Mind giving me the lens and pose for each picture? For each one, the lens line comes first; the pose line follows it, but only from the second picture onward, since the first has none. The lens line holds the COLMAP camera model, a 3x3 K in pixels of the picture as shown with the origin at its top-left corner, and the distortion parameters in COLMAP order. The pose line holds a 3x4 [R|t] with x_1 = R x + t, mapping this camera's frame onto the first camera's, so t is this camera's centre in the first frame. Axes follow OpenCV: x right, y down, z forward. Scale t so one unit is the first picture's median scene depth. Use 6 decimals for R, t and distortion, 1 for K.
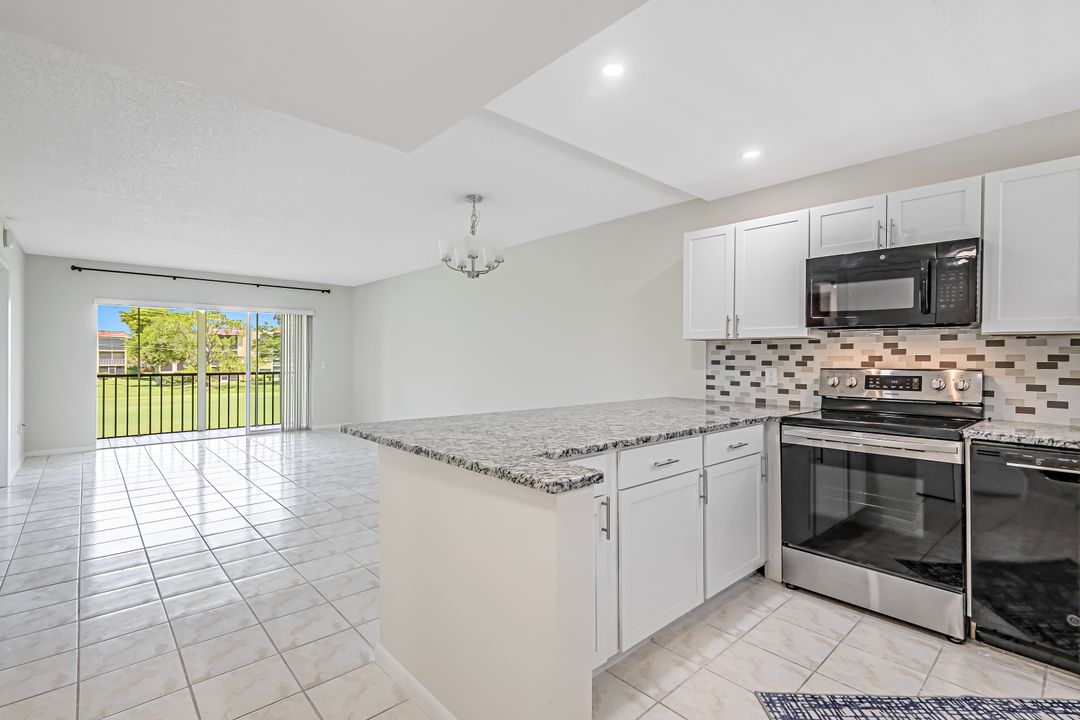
lens RADIAL K [[515.1, 0, 533.3], [0, 515.1, 357.2], [0, 0, 1]] dist [0.010370, -0.001164]
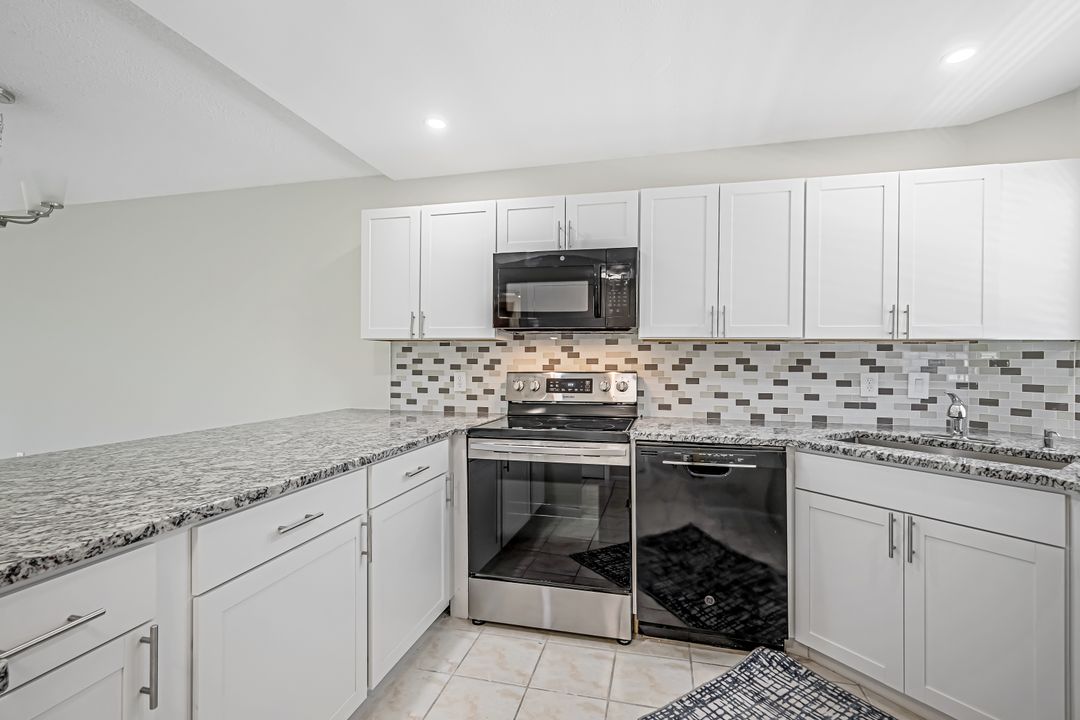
lens RADIAL K [[484.8, 0, 557.6], [0, 484.8, 360.2], [0, 0, 1]] dist [0.005082, -0.000425]
pose [[0.817475, 0.000301, 0.575964, 0.110632], [0.001051, 0.999997, -0.002015, 0.001303], [-0.575963, 0.002253, 0.817473, 0.203645]]
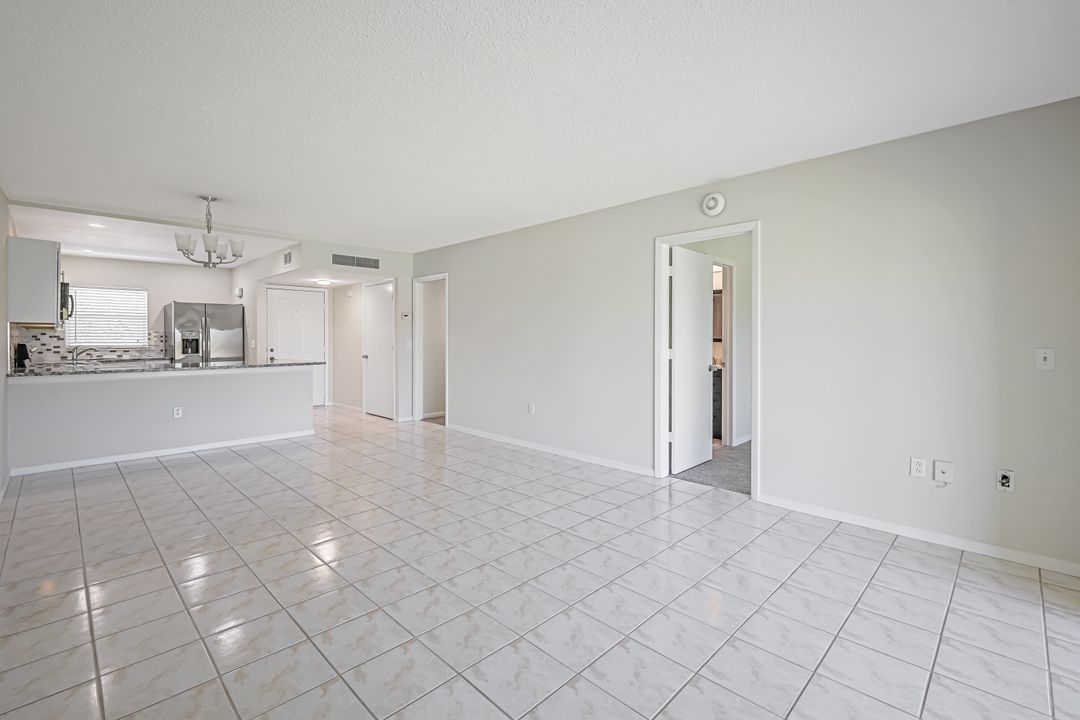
lens RADIAL K [[484.8, 0, 537.3], [0, 484.8, 335.5], [0, 0, 1]] dist [0.005082, -0.000425]
pose [[-0.998011, -0.009529, -0.062317, -0.926756], [-0.009293, 0.999948, -0.004085, -0.009999], [0.062353, -0.003498, -0.998048, 2.541065]]
